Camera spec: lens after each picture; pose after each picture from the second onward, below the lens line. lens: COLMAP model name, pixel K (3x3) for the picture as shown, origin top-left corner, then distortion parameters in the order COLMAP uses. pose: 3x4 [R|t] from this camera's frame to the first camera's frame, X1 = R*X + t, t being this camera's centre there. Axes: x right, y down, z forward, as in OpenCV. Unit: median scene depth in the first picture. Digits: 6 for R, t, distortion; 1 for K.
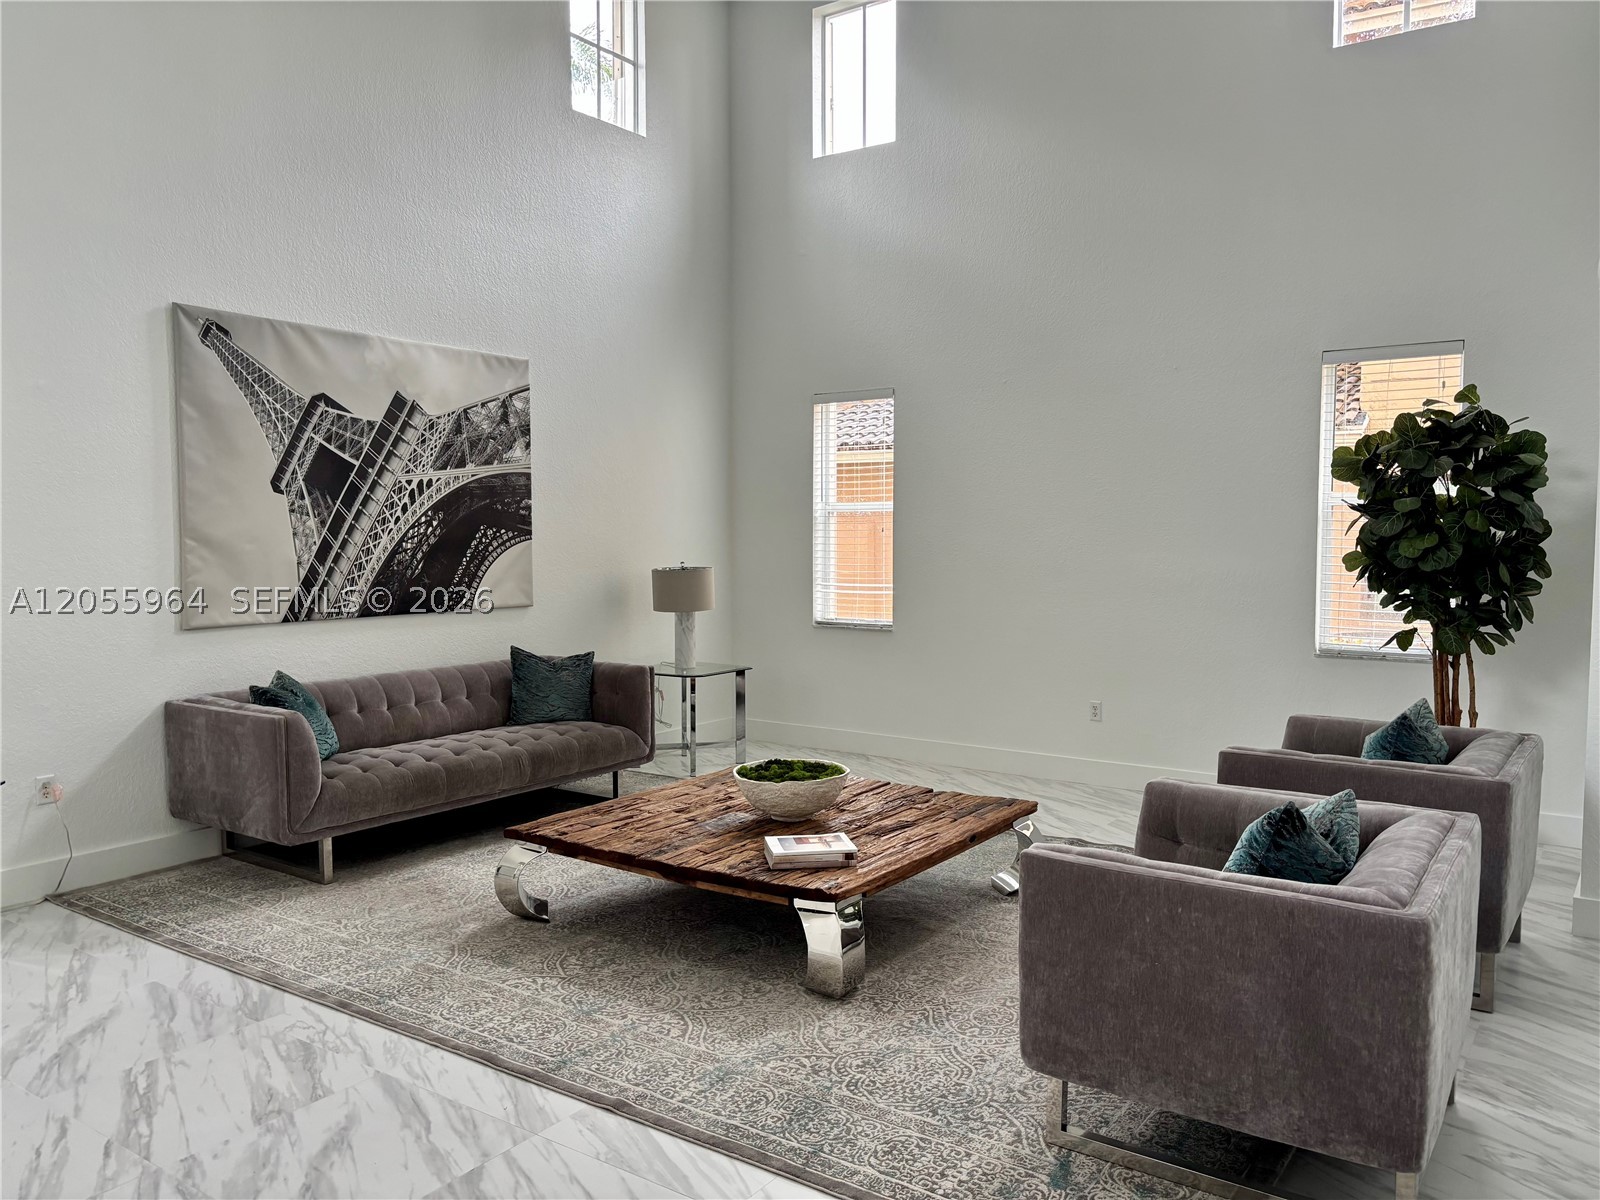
lens RADIAL K [[1199.5, 0, 800.0], [0, 1199.5, 600.0], [0, 0, 1]] dist [0.324483, 0.000299]
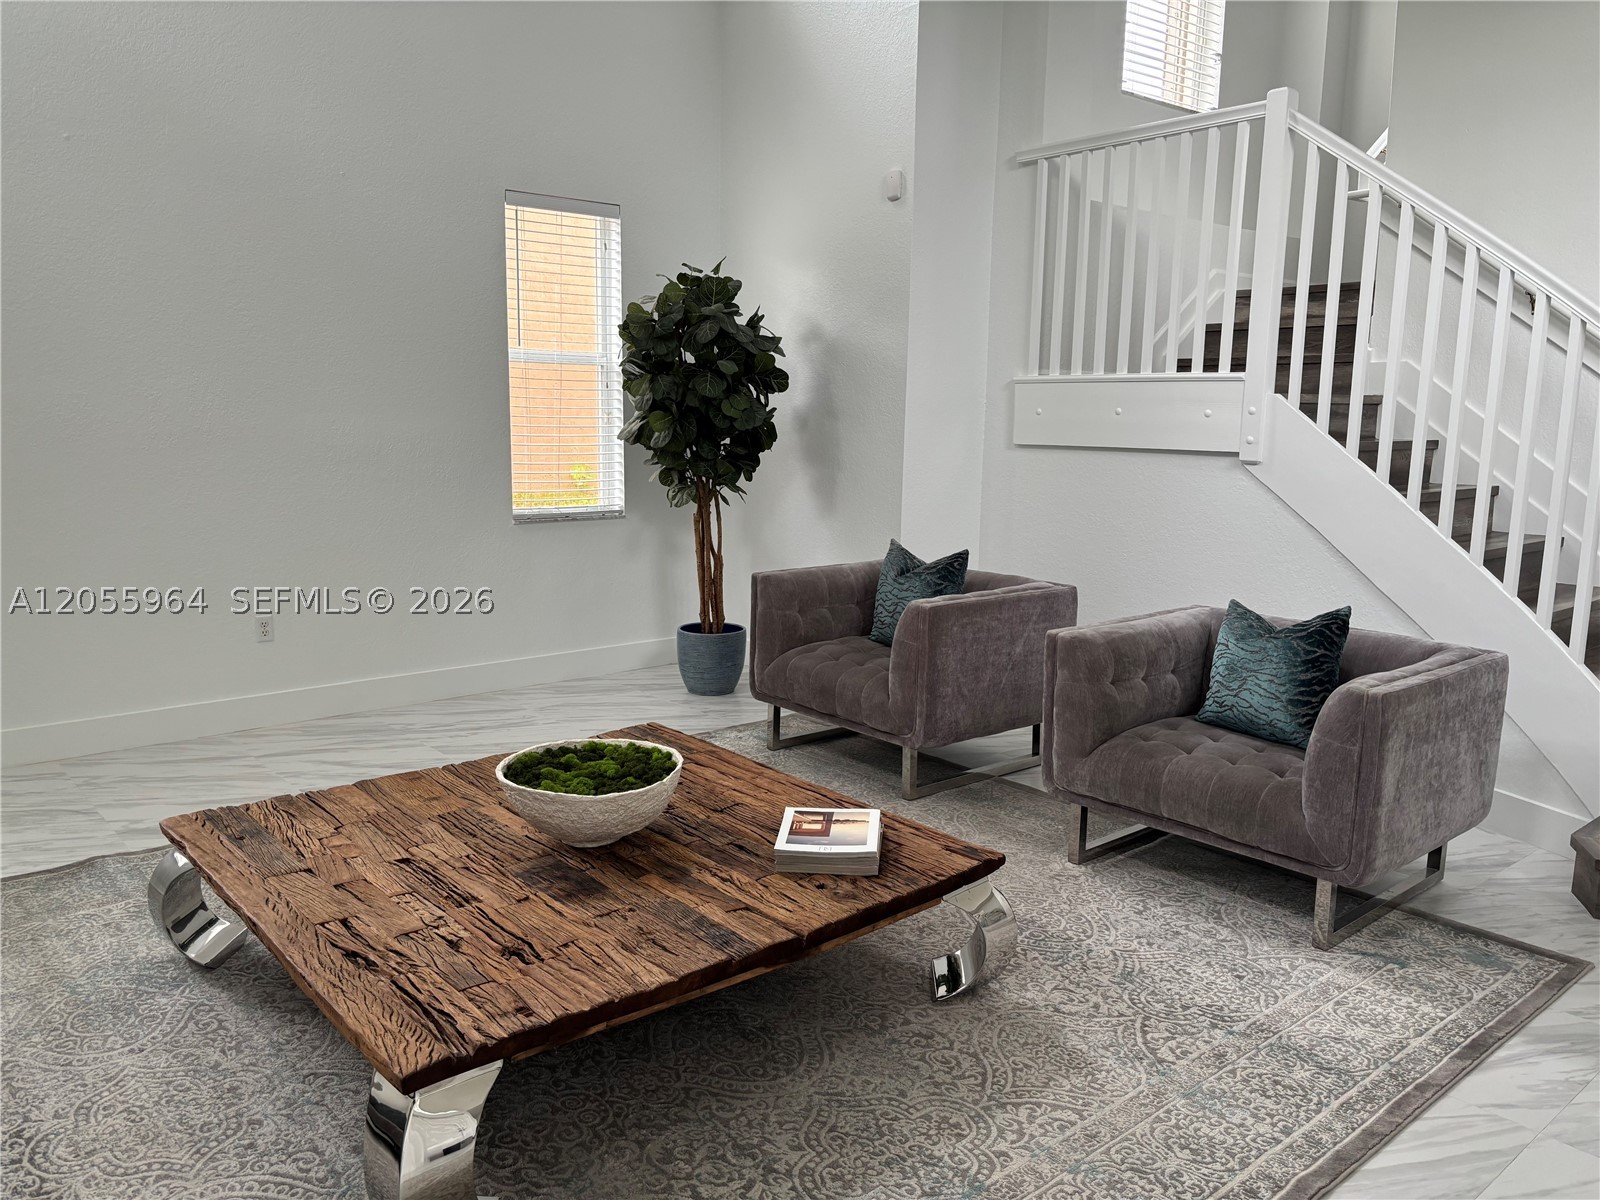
lens RADIAL K [[1196.8, 0, 800.0], [0, 1196.8, 600.0], [0, 0, 1]] dist [-0.004737, 0.068258]
pose [[0.249496, -0.144353, 0.957556, -0.604735], [0.032353, 0.989518, 0.140741, -0.023726], [-0.967835, -0.004135, 0.251551, 0.819453]]
